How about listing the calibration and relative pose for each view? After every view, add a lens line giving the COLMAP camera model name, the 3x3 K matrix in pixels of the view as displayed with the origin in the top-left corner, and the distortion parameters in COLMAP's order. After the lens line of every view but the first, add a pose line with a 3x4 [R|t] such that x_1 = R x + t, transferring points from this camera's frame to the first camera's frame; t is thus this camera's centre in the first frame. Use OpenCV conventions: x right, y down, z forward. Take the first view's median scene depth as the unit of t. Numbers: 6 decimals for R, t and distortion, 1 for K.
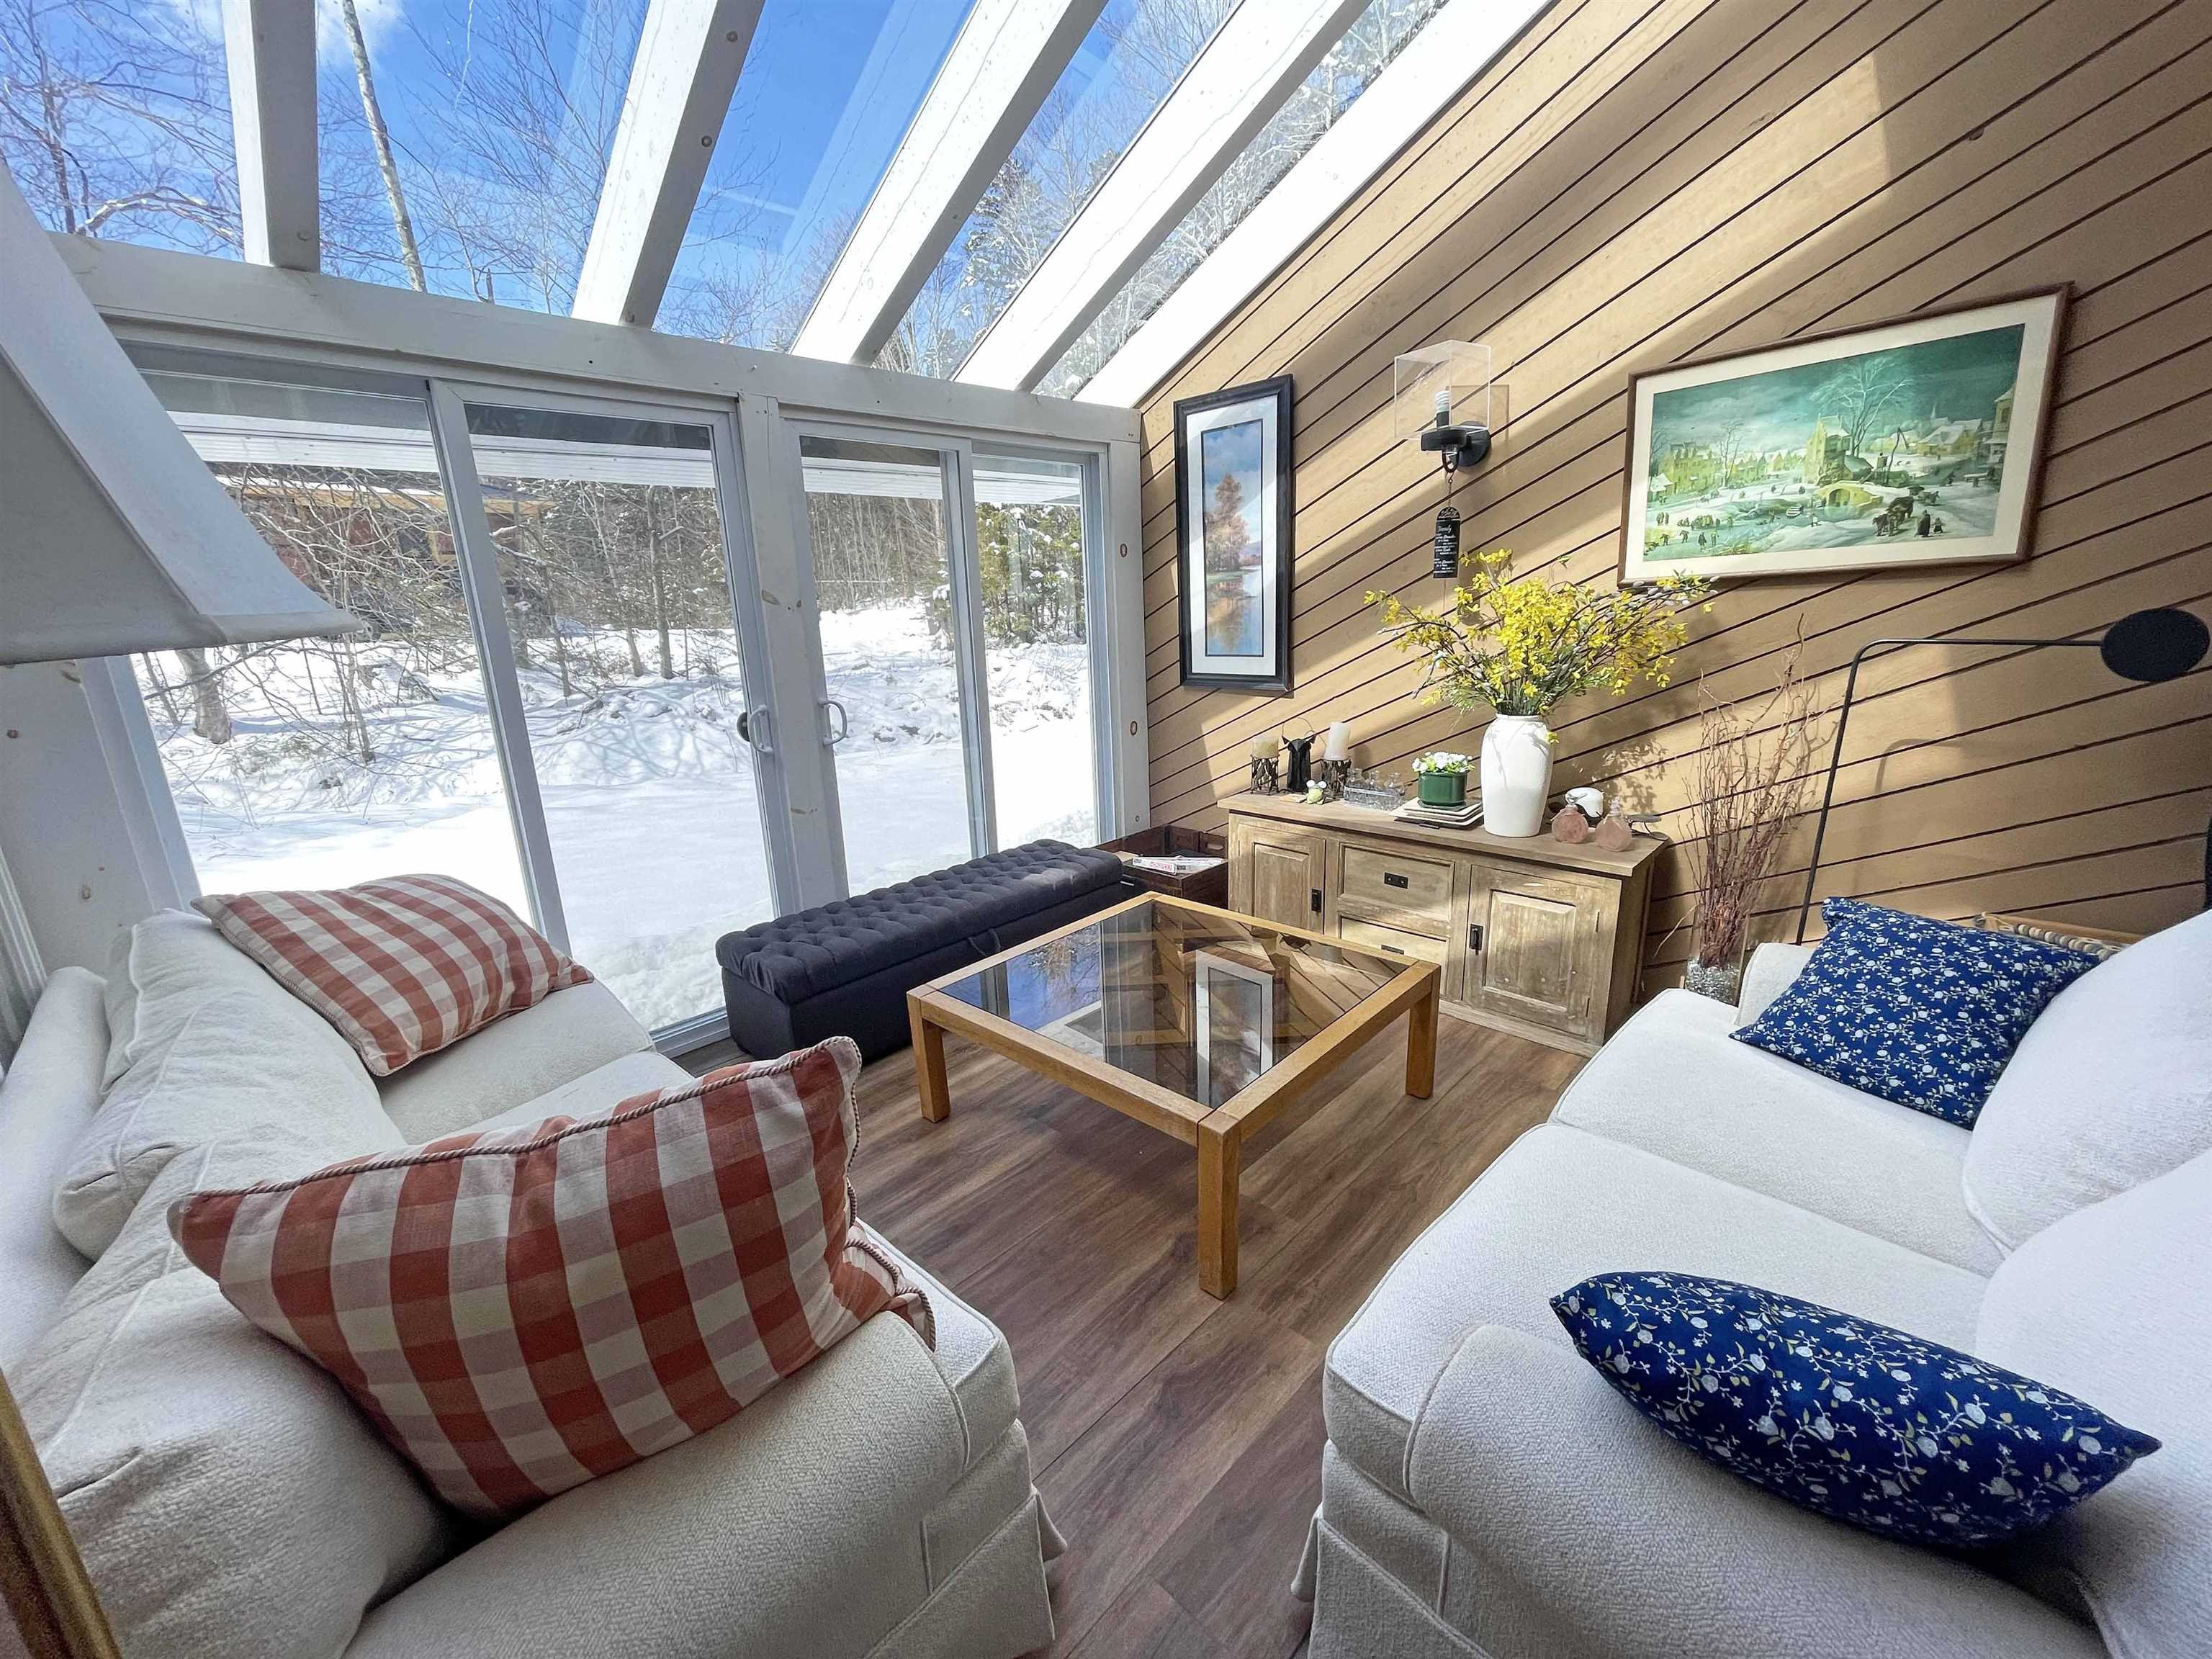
lens RADIAL K [[892.3, 0, 1096.4], [0, 892.3, 824.1], [0, 0, 1]] dist [0.001015, 0.000120]
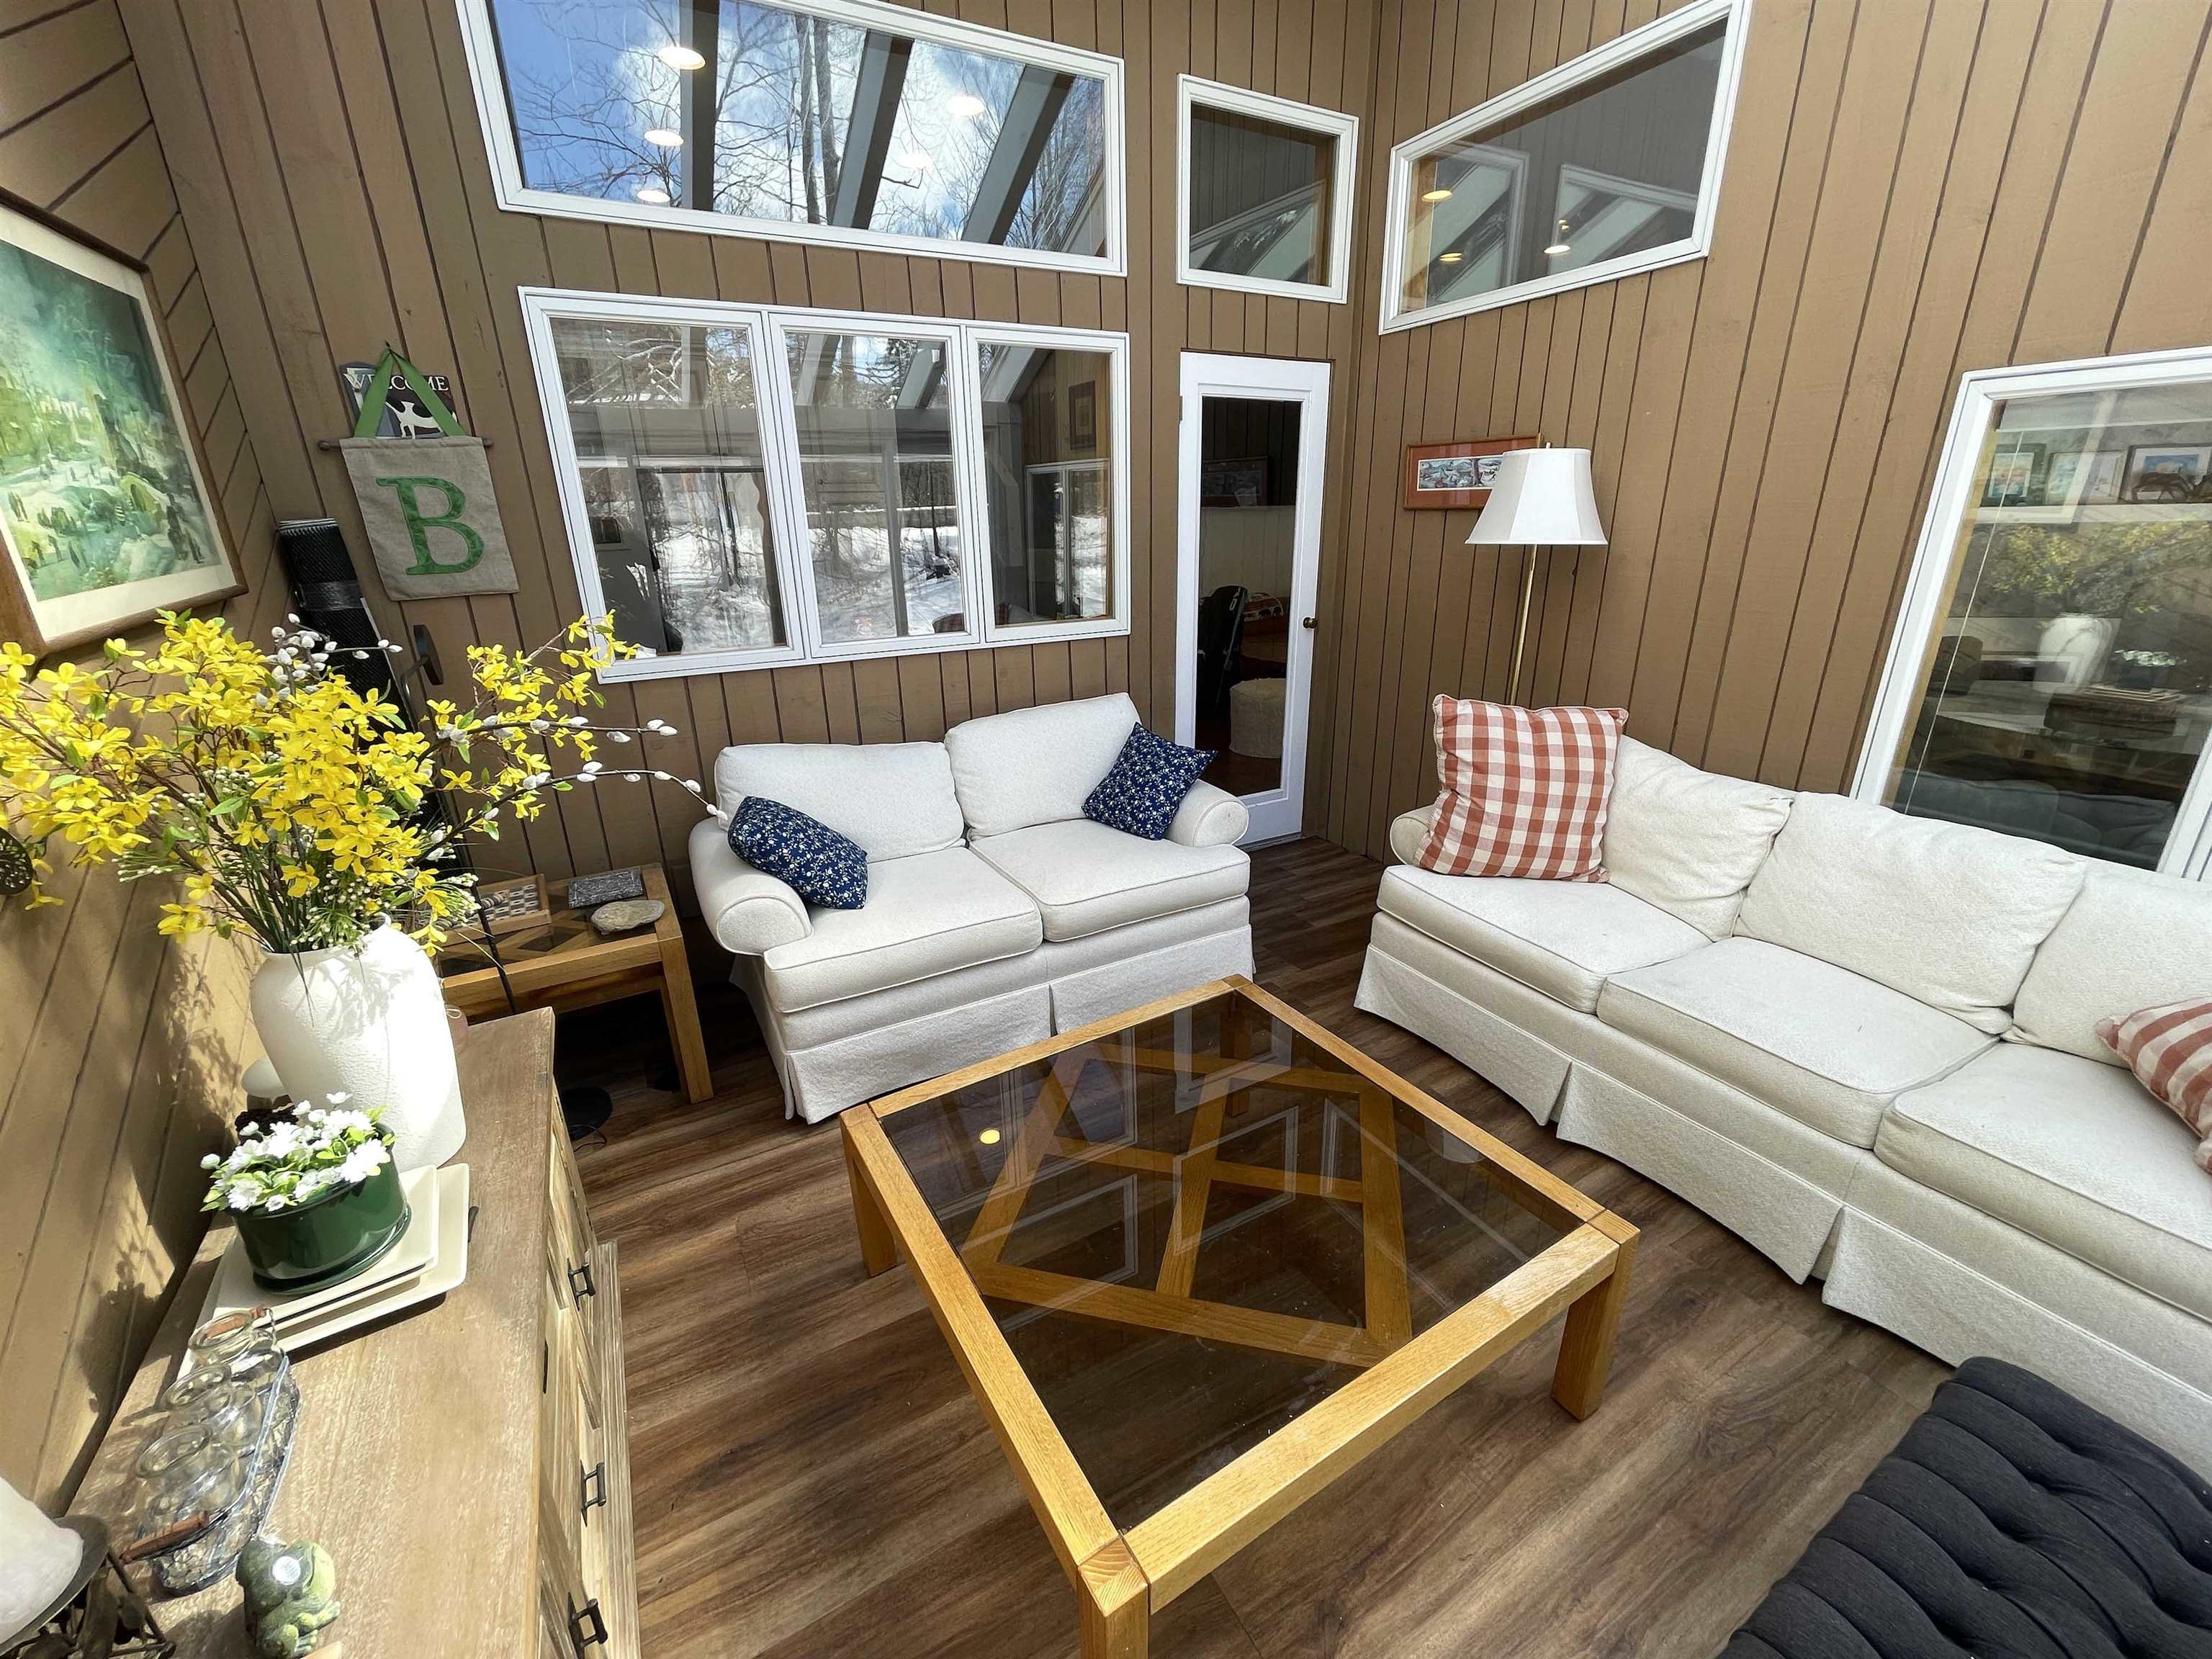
lens RADIAL K [[892.3, 0, 1103.5], [0, 892.3, 822.4], [0, 0, 1]] dist [0.001015, 0.000120]
pose [[-0.959781, -0.031380, 0.278991, -0.018193], [0.128344, 0.834778, 0.535418, -0.383192], [-0.249697, 0.549691, -0.797177, 1.320019]]
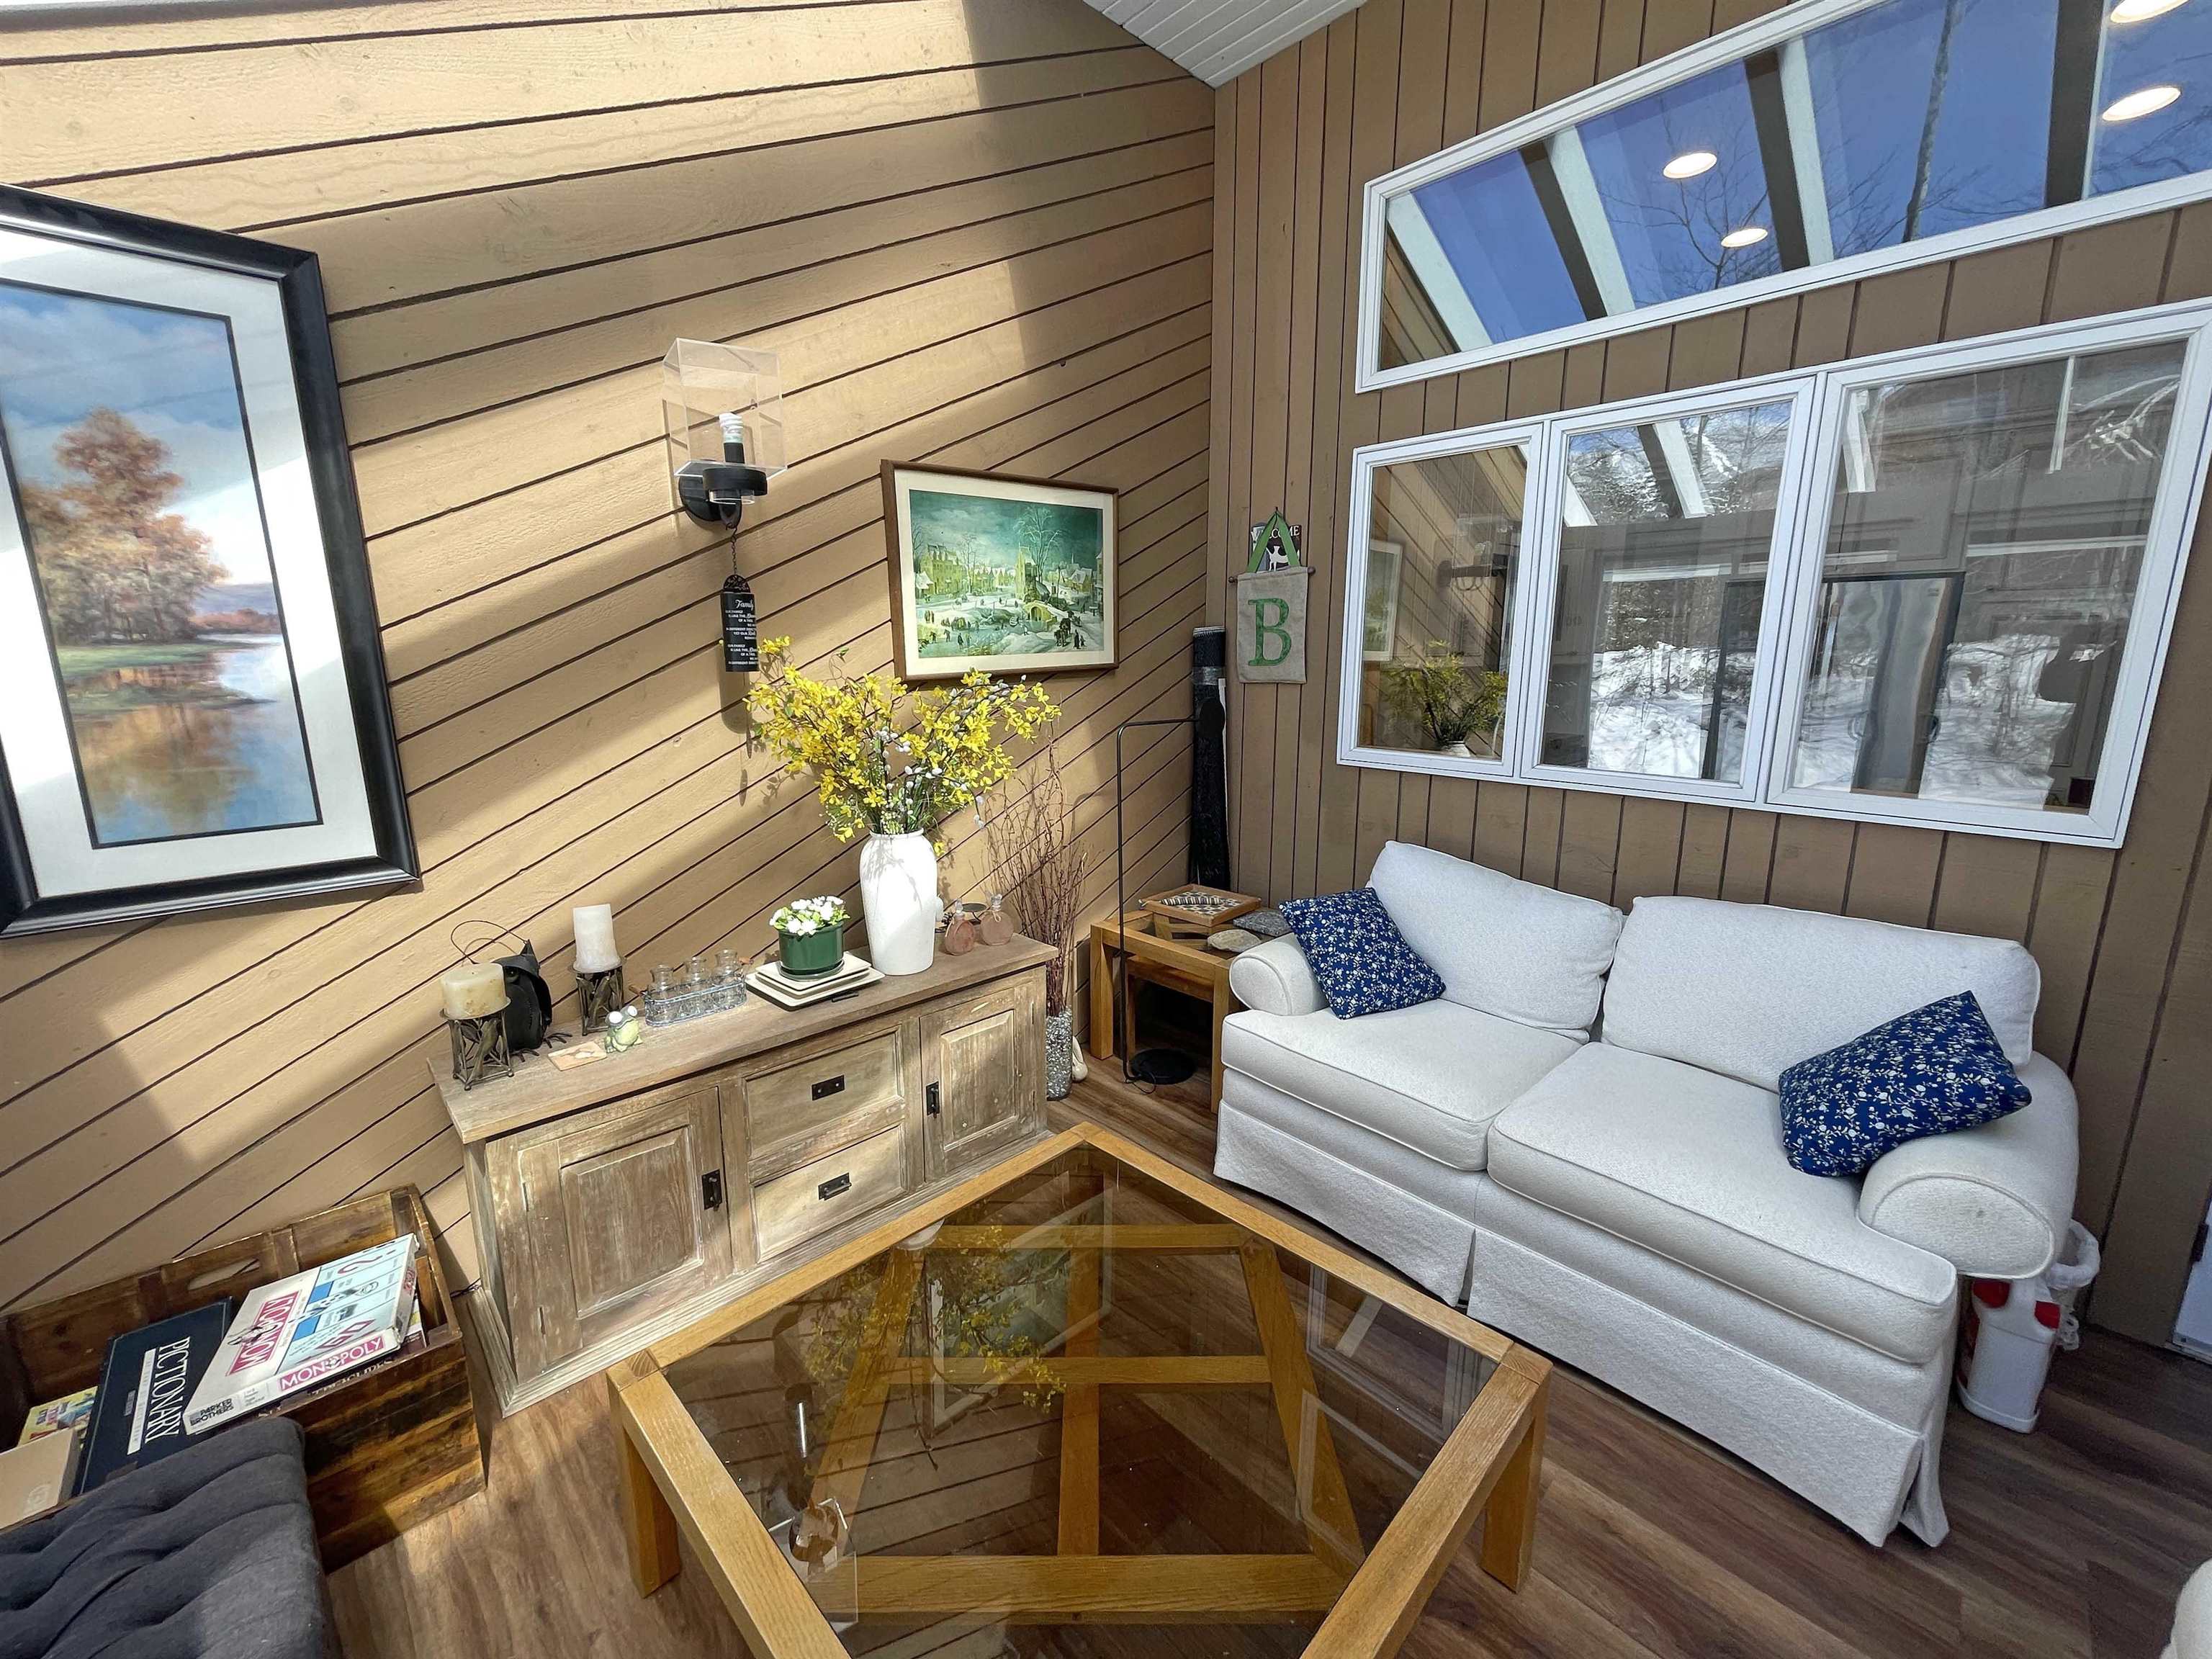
lens RADIAL K [[892.3, 0, 1100.2], [0, 892.3, 827.2], [0, 0, 1]] dist [0.001015, 0.000120]
pose [[0.034471, -0.156460, 0.987083, -0.382536], [0.251721, 0.957187, 0.142931, -0.213567], [-0.967186, 0.243543, 0.072379, 0.807923]]
